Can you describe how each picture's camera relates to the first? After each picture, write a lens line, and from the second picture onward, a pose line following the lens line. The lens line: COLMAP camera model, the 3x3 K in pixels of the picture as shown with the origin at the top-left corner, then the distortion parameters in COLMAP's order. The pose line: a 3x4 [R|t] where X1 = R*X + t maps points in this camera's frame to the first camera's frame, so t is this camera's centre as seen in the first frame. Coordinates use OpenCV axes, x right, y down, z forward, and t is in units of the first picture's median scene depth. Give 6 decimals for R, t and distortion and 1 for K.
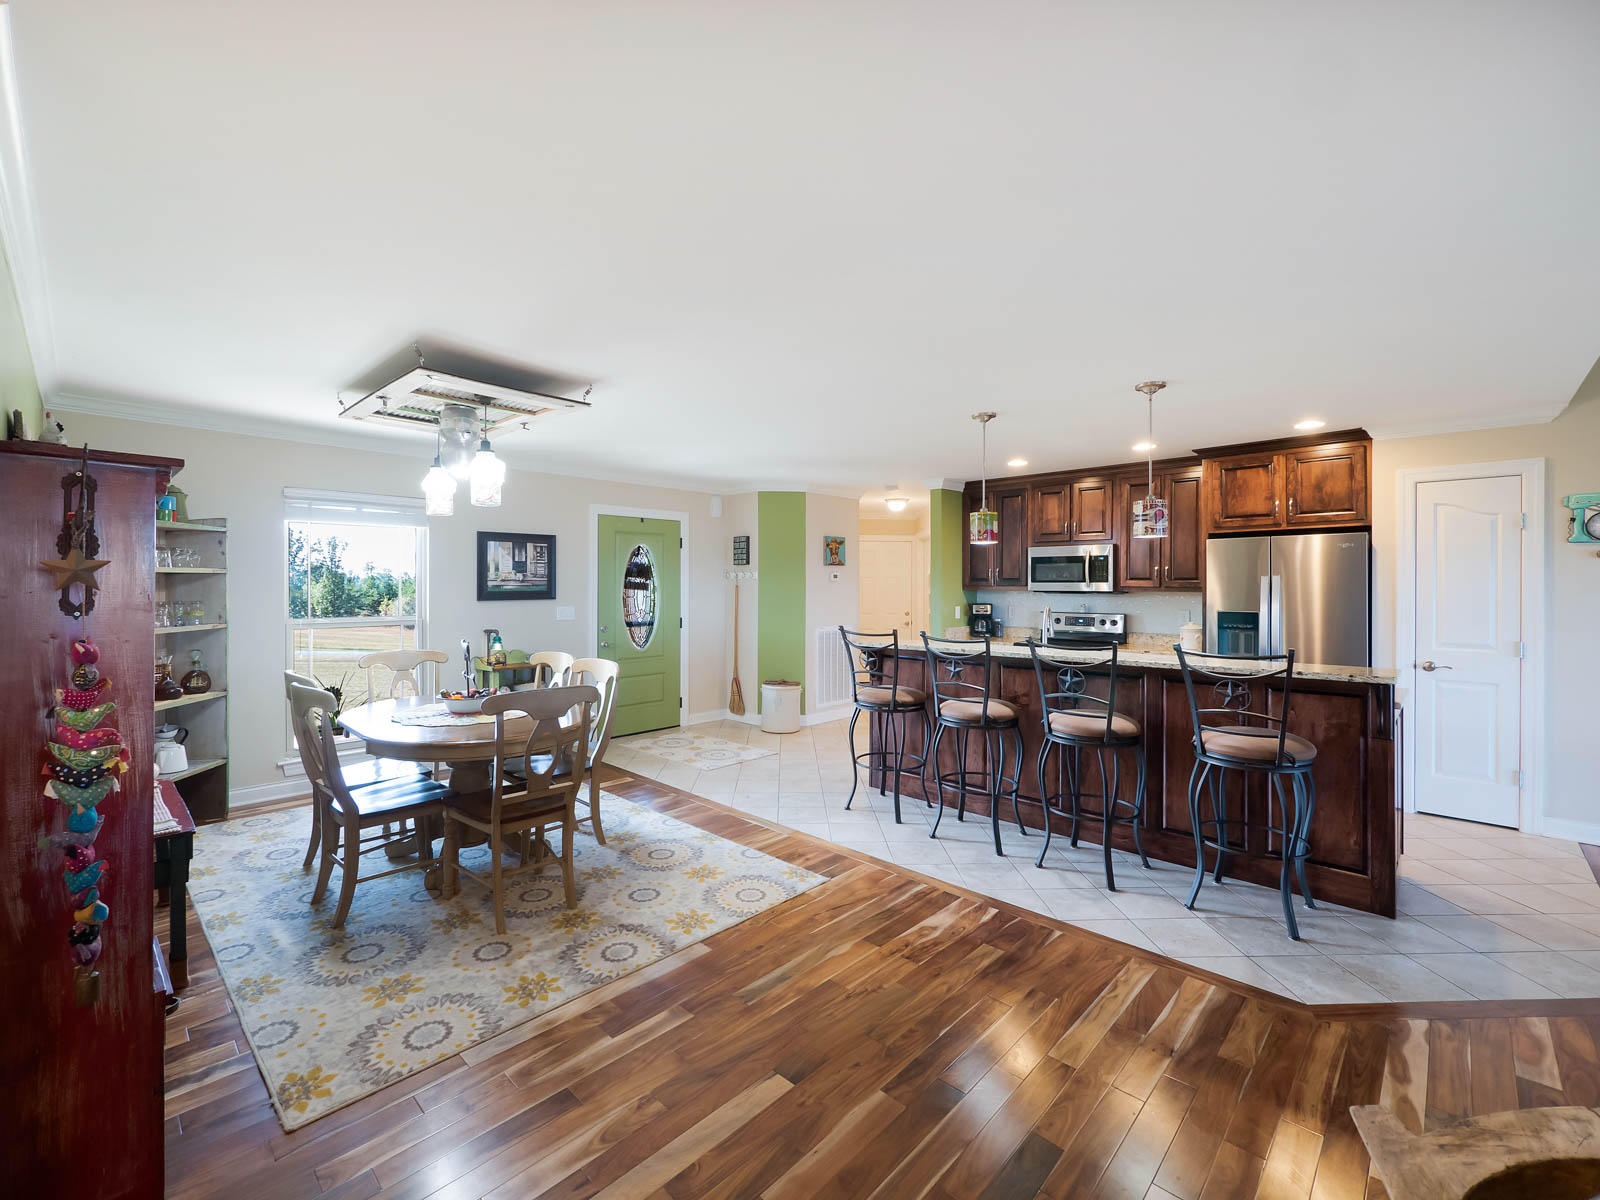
lens RADIAL K [[691.7, 0, 795.0], [0, 691.7, 577.8], [0, 0, 1]] dist [-0.007773, 0.000663]
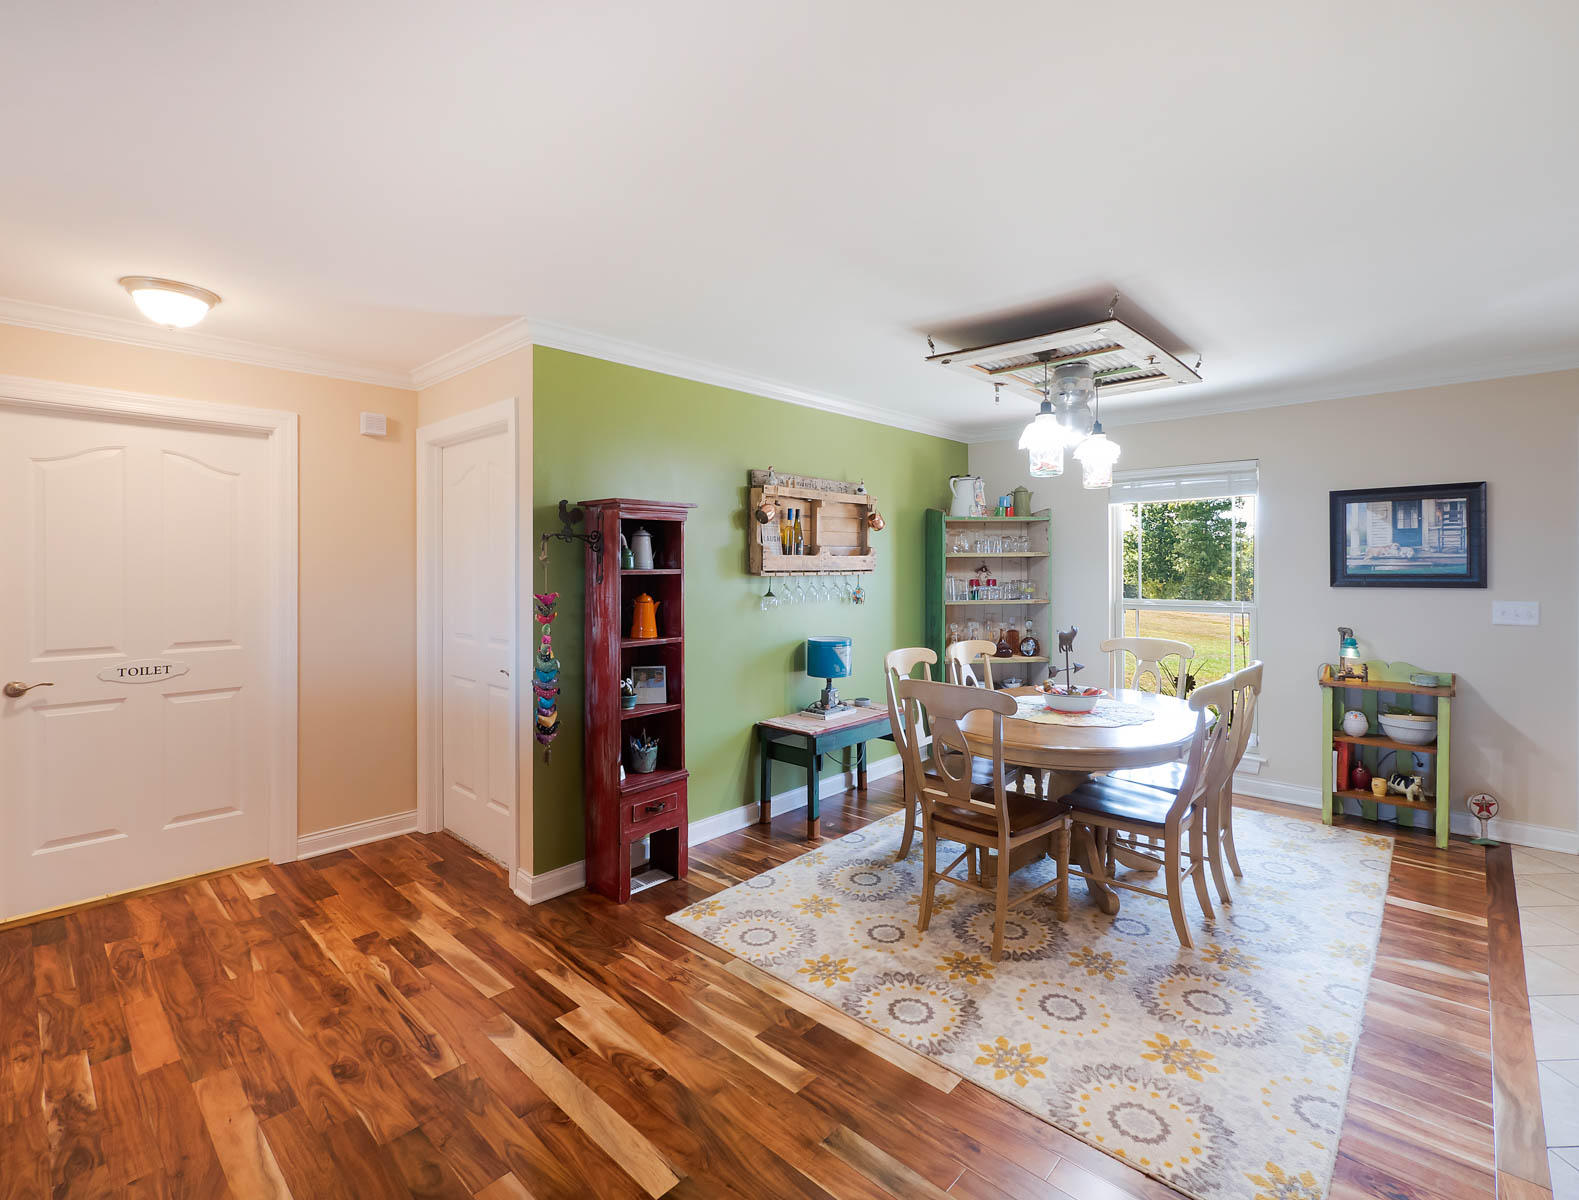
lens RADIAL K [[731.1, 0, 782.3], [0, 731.1, 568.1], [0, 0, 1]] dist [-0.008451, 0.002326]
pose [[0.013033, 0.002634, -0.999912, 0.321270], [0.013220, 0.999909, 0.002806, 0.003734], [0.999828, -0.013255, 0.012997, 0.439393]]
